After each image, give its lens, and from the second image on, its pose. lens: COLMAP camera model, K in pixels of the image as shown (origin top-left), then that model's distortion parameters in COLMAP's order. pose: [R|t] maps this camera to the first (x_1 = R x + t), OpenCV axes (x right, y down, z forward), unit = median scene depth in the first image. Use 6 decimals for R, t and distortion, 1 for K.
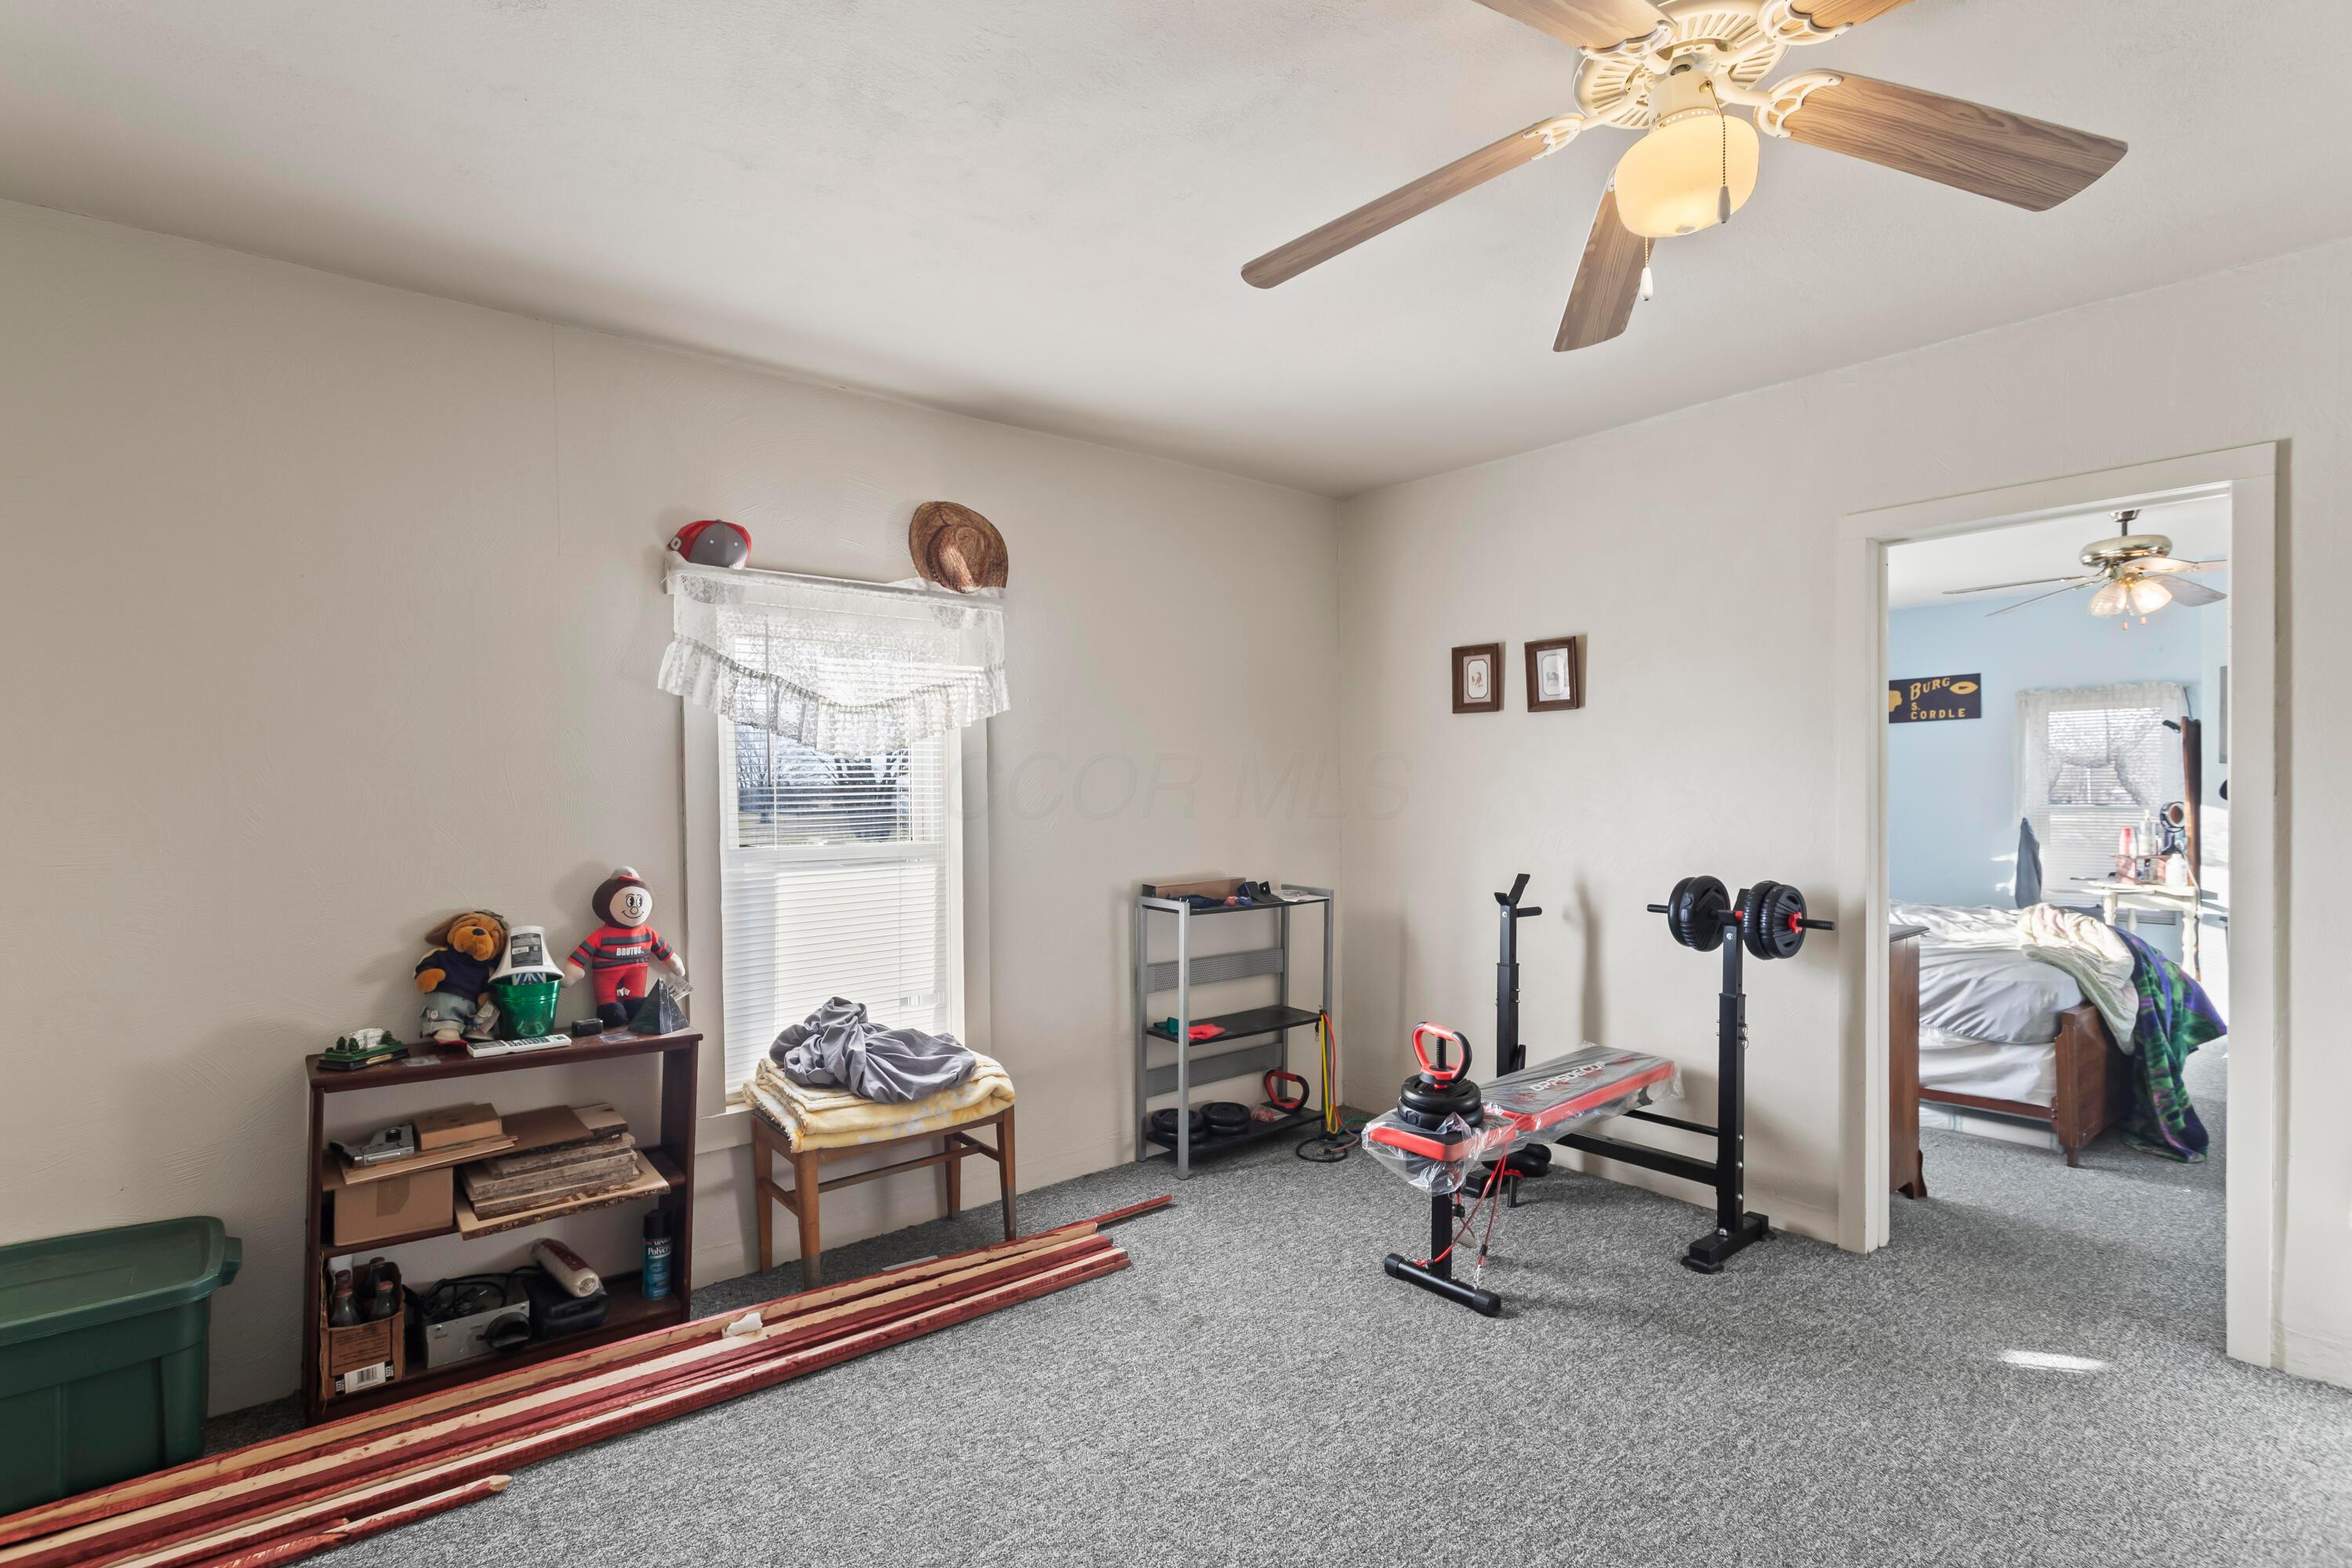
lens RADIAL K [[1129.5, 0, 1176.0], [0, 1129.5, 784.0], [0, 0, 1]] dist [0.001975, 0.000359]
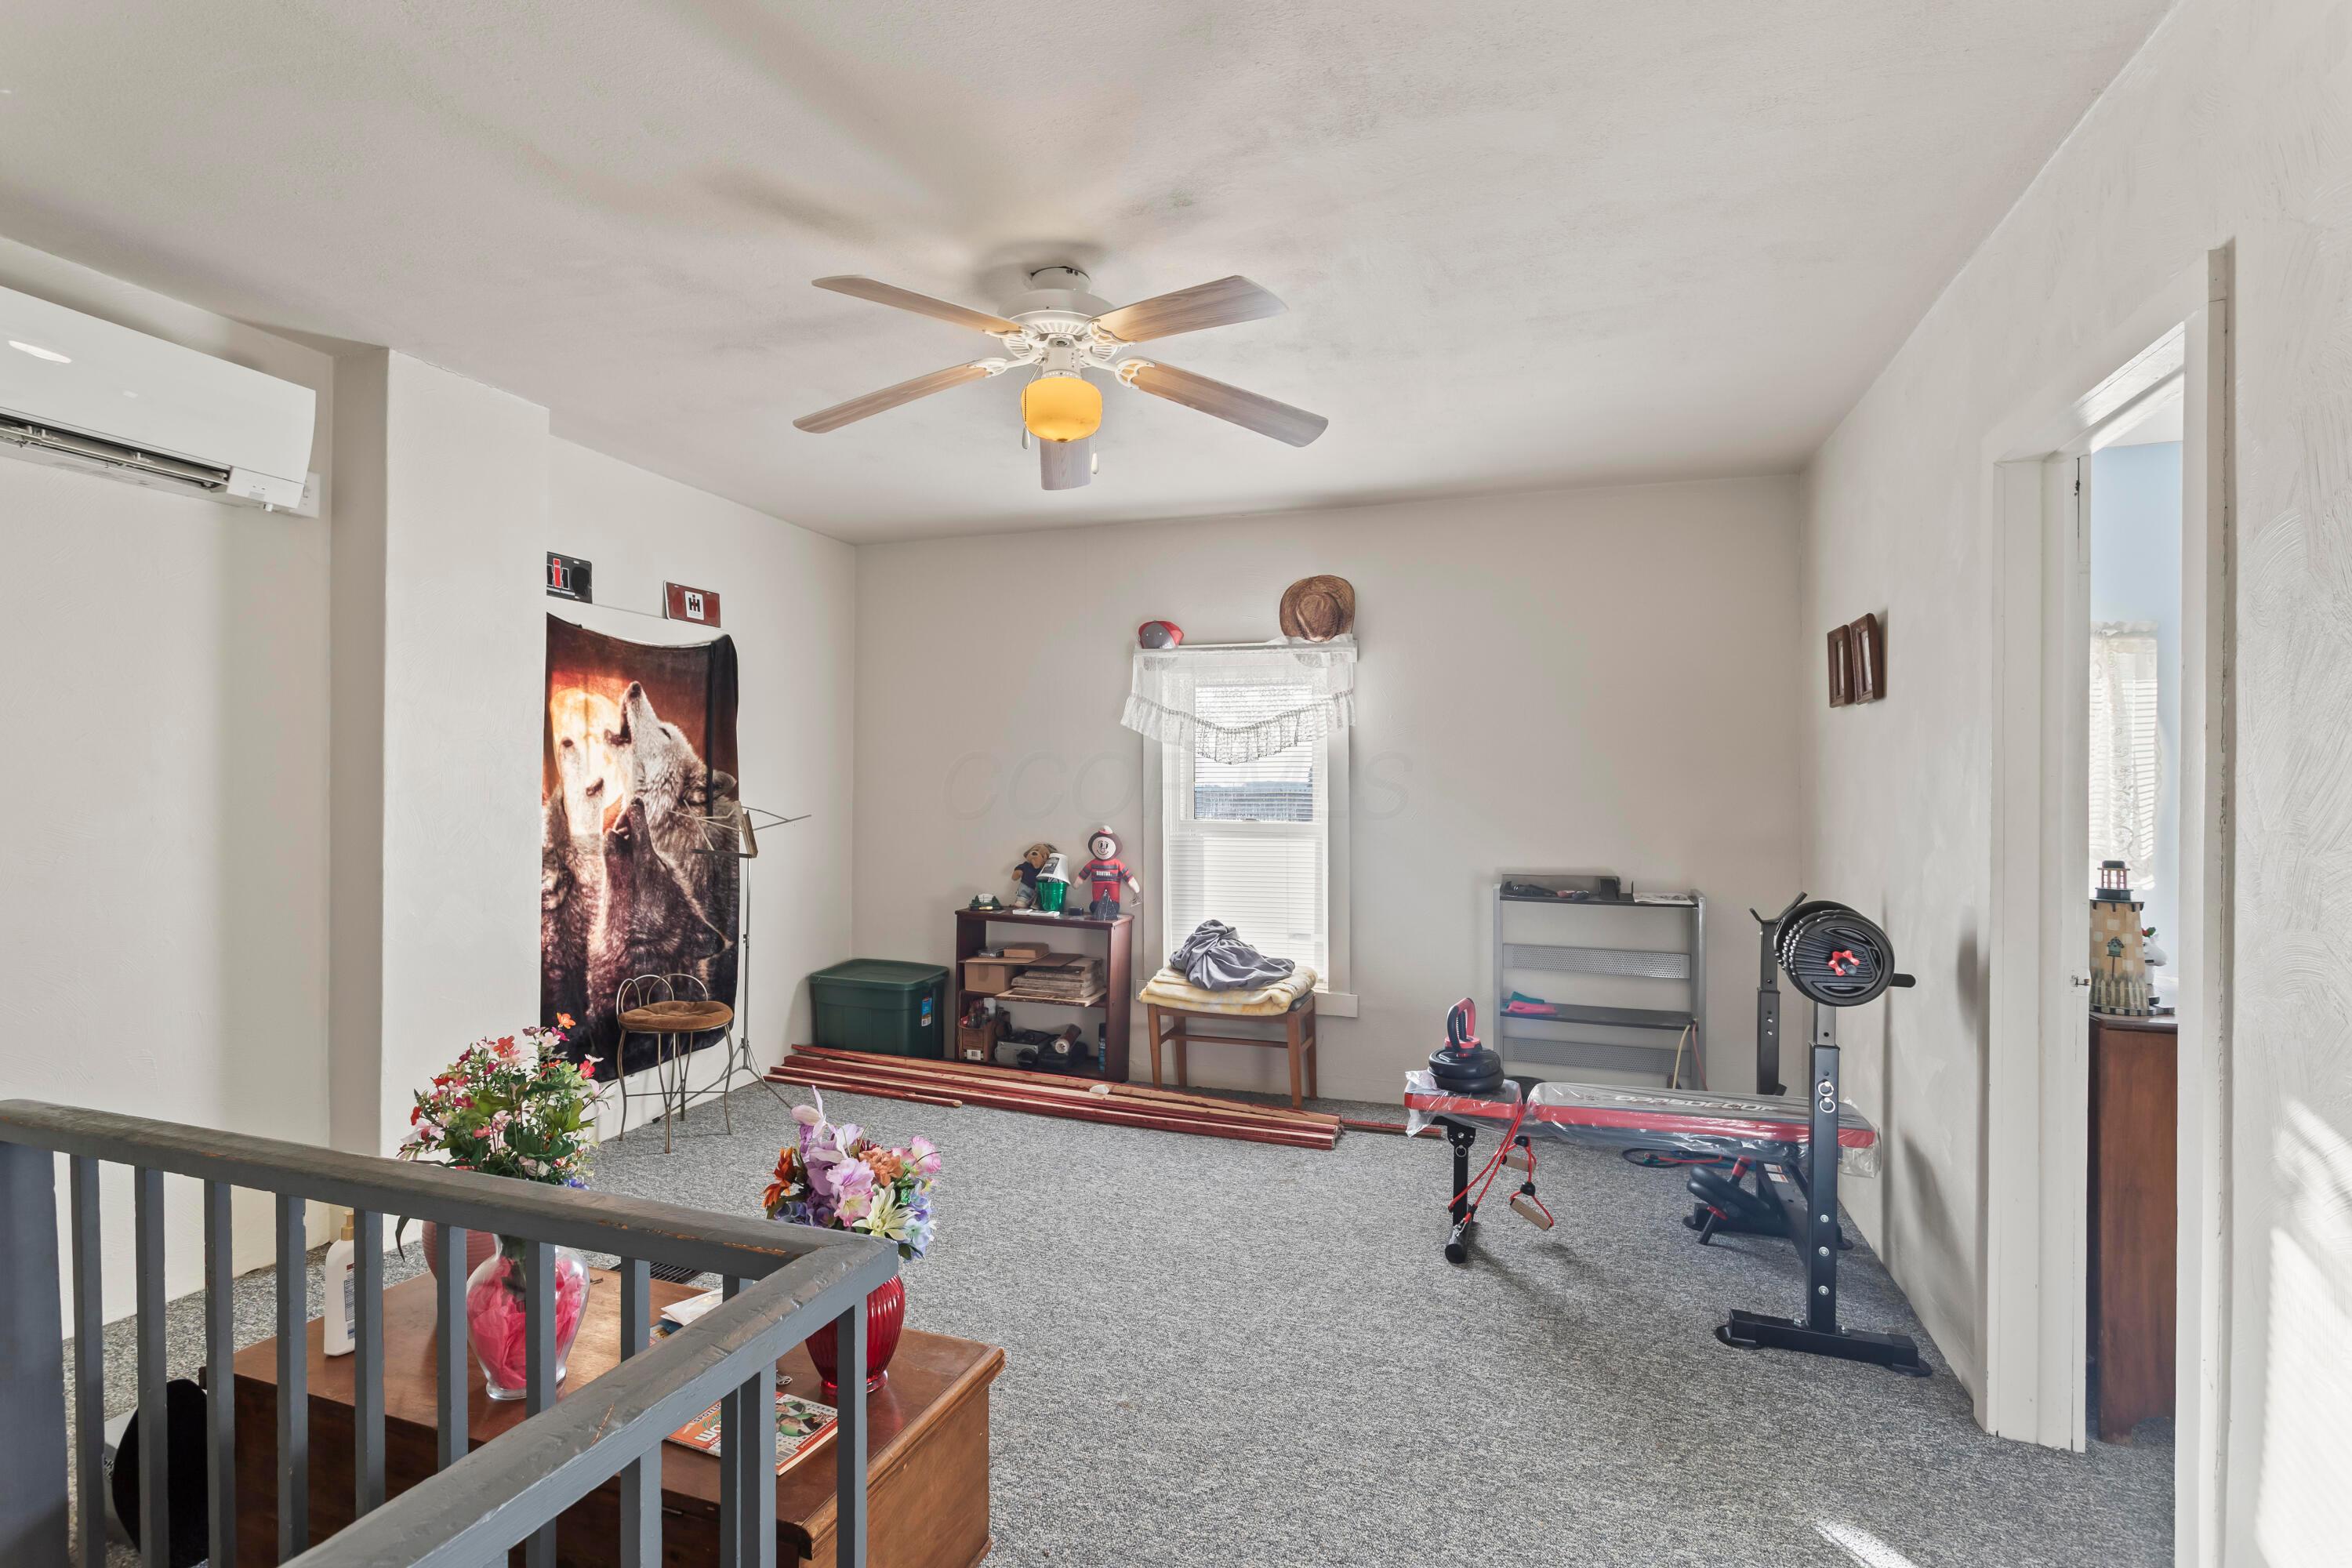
lens RADIAL K [[1129.5, 0, 1176.0], [0, 1129.5, 784.0], [0, 0, 1]] dist [0.001975, 0.000359]
pose [[0.518359, 0.014737, -0.855036, 1.076188], [-0.012818, 0.999873, 0.009463, -0.010489], [0.855067, 0.006054, 0.518482, 0.178592]]
